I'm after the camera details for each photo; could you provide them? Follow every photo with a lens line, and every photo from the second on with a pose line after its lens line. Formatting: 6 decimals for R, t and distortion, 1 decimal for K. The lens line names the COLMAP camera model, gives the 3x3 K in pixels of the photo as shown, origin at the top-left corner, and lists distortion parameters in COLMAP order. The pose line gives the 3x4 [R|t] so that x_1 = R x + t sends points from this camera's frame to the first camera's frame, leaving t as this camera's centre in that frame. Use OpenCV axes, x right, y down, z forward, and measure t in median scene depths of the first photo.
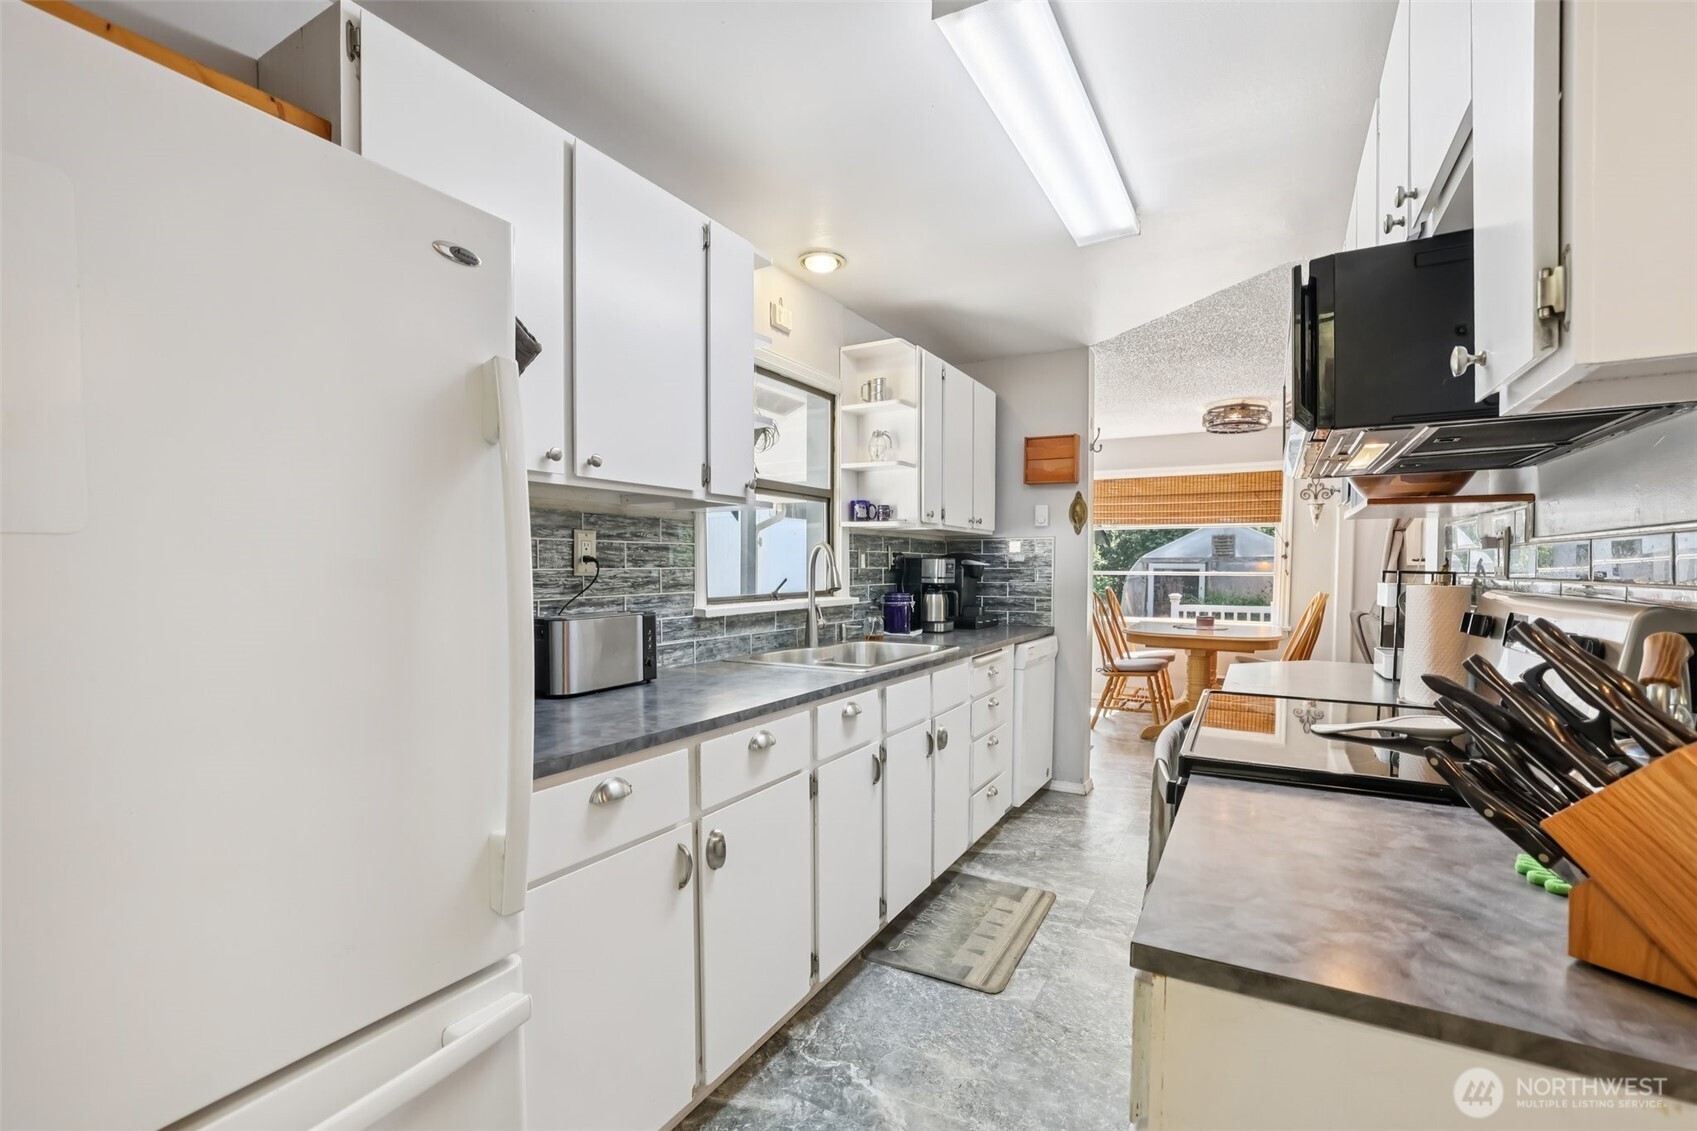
lens RADIAL K [[751.2, 0, 846.0], [0, 751.2, 569.5], [0, 0, 1]] dist [-0.043686, 0.008316]
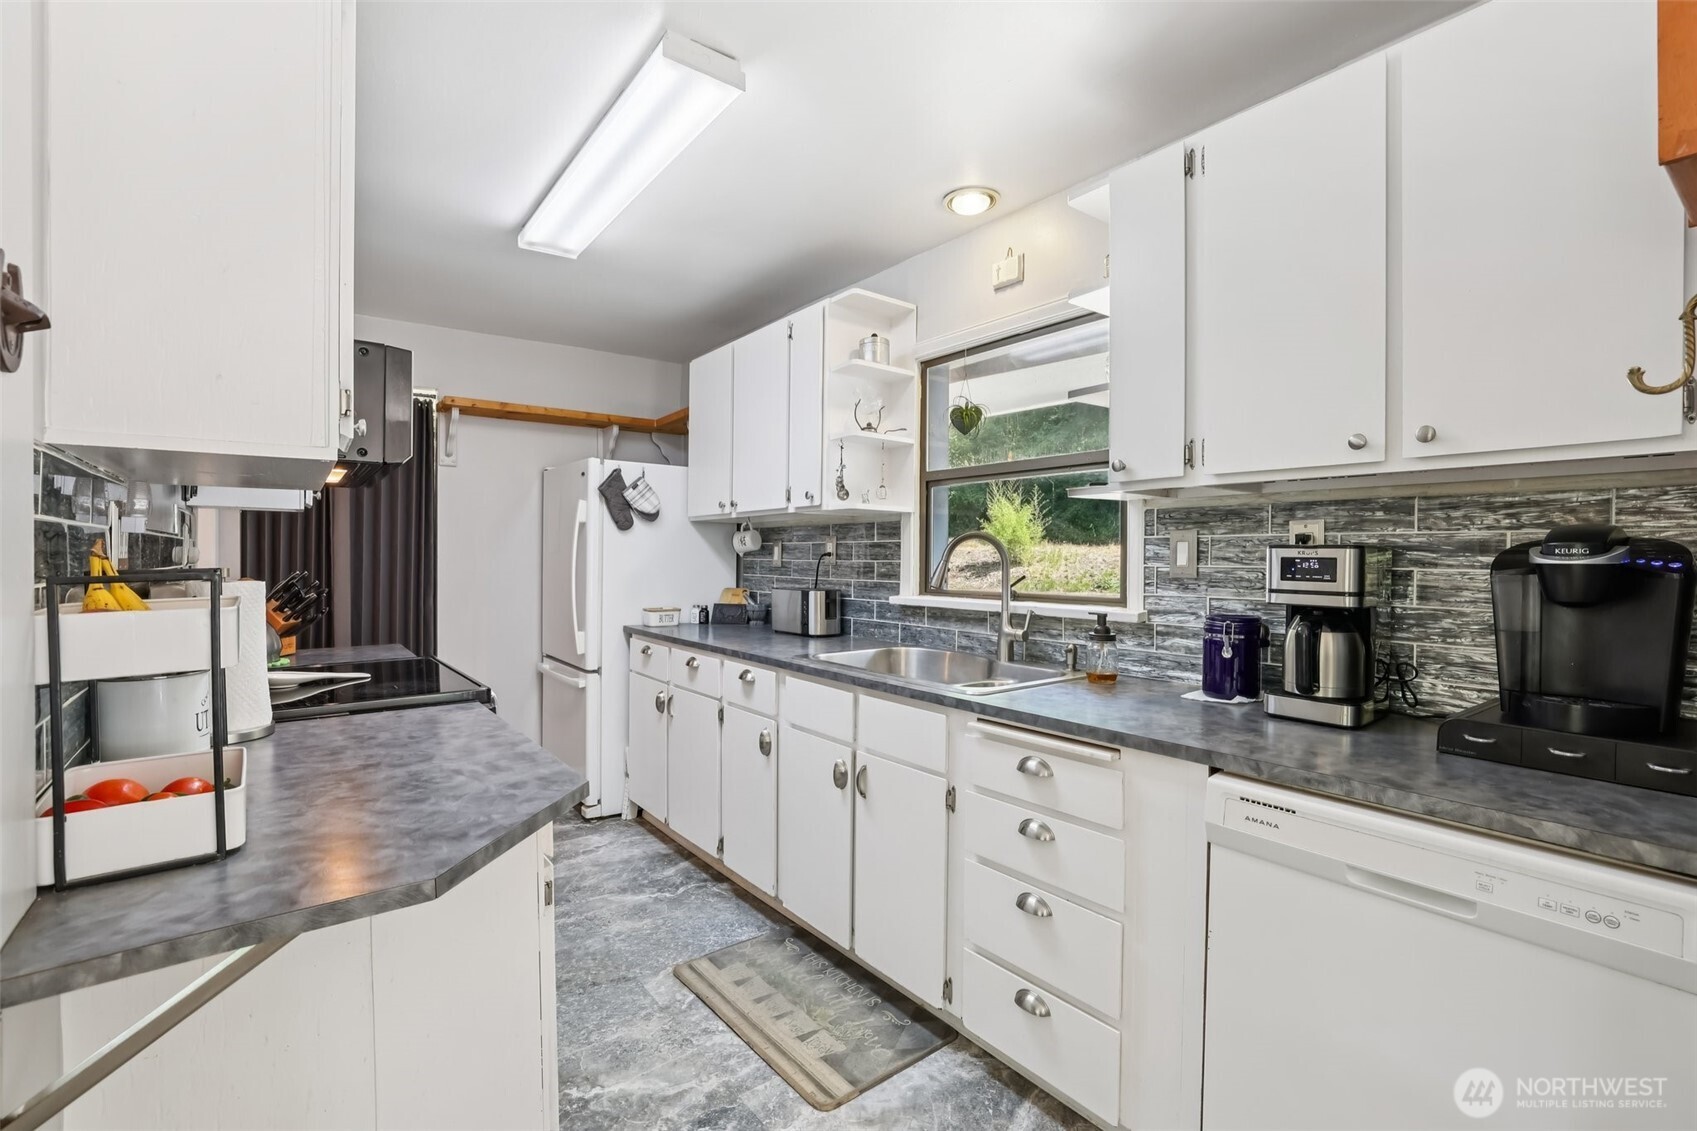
lens RADIAL K [[751.2, 0, 845.9], [0, 751.2, 559.8], [0, 0, 1]] dist [-0.043686, 0.008316]
pose [[-0.388219, 0.000370, -0.921567, 0.928072], [-0.009826, 0.999941, 0.004541, -0.009054], [0.921515, 0.010818, -0.388193, 1.408104]]
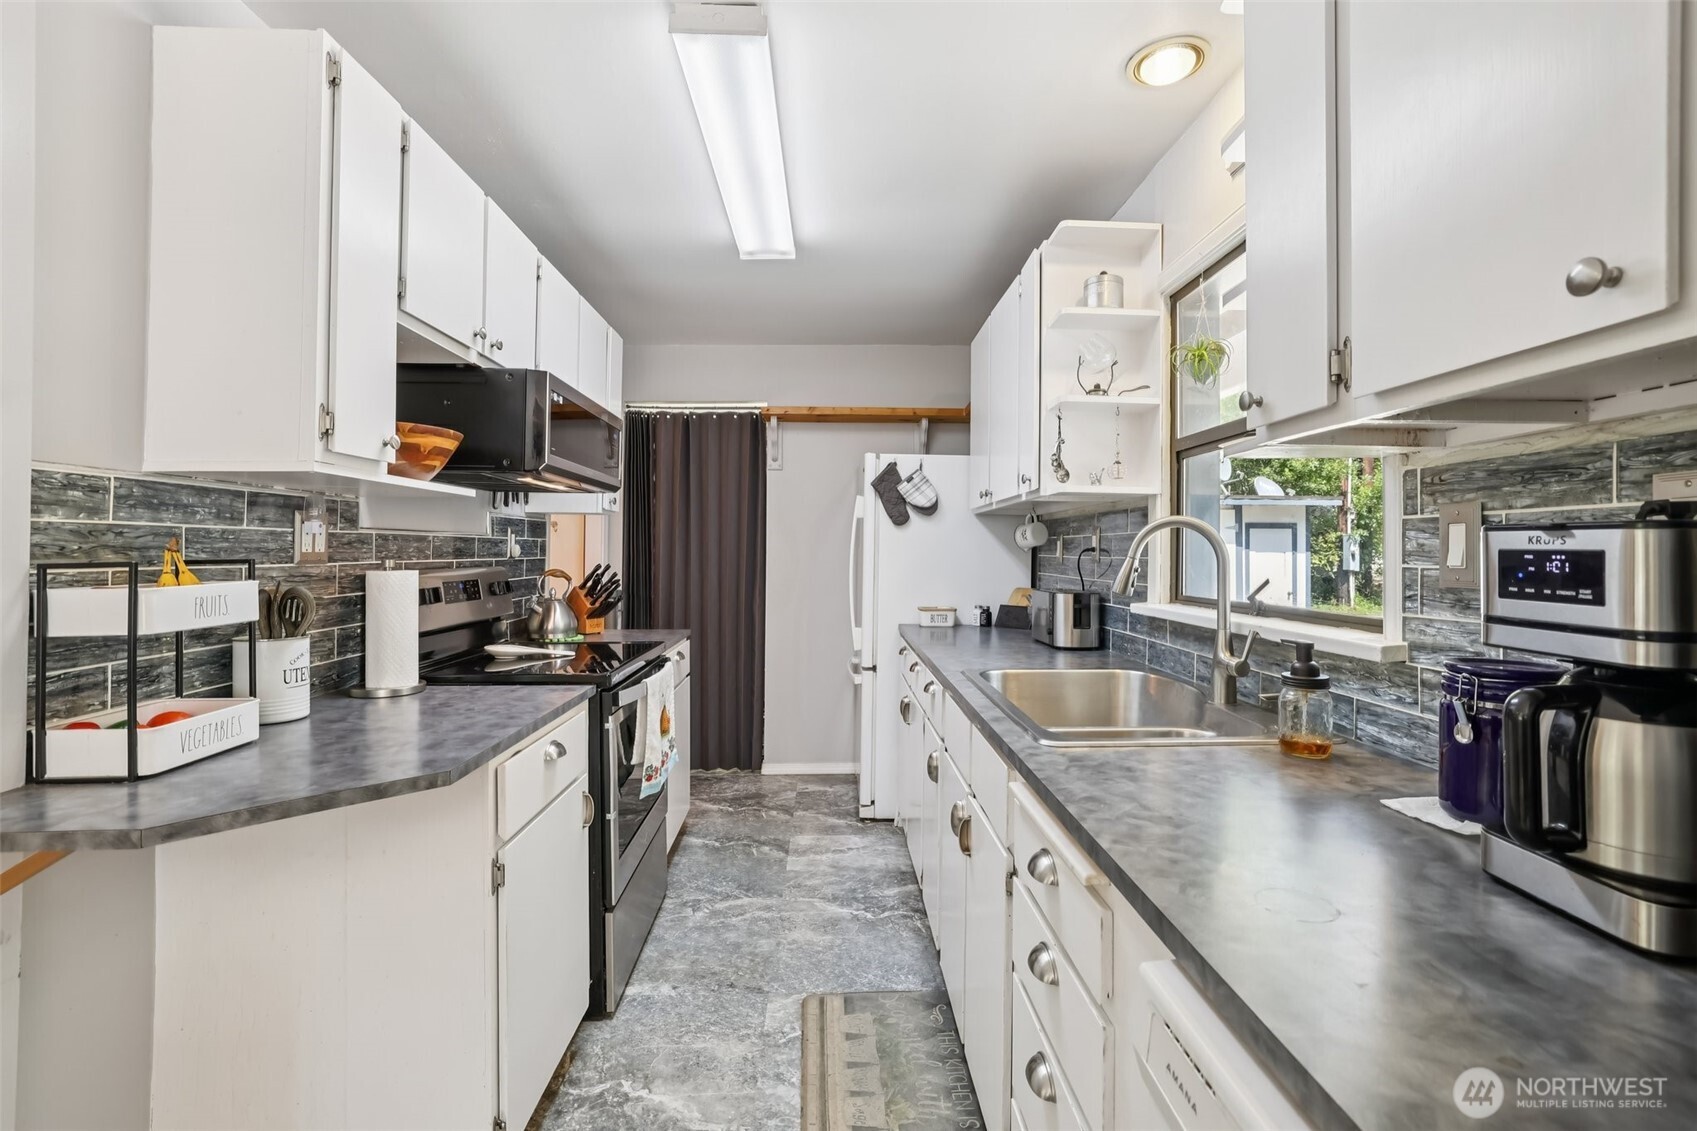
lens RADIAL K [[767.1, 0, 850.6], [0, 767.1, 541.0], [0, 0, 1]] dist [-0.025339, 0.005308]
pose [[-0.854142, -0.013130, -0.519874, 0.588250], [-0.008843, 0.999903, -0.010723, -0.009981], [0.519965, -0.004562, -0.854175, 1.632762]]
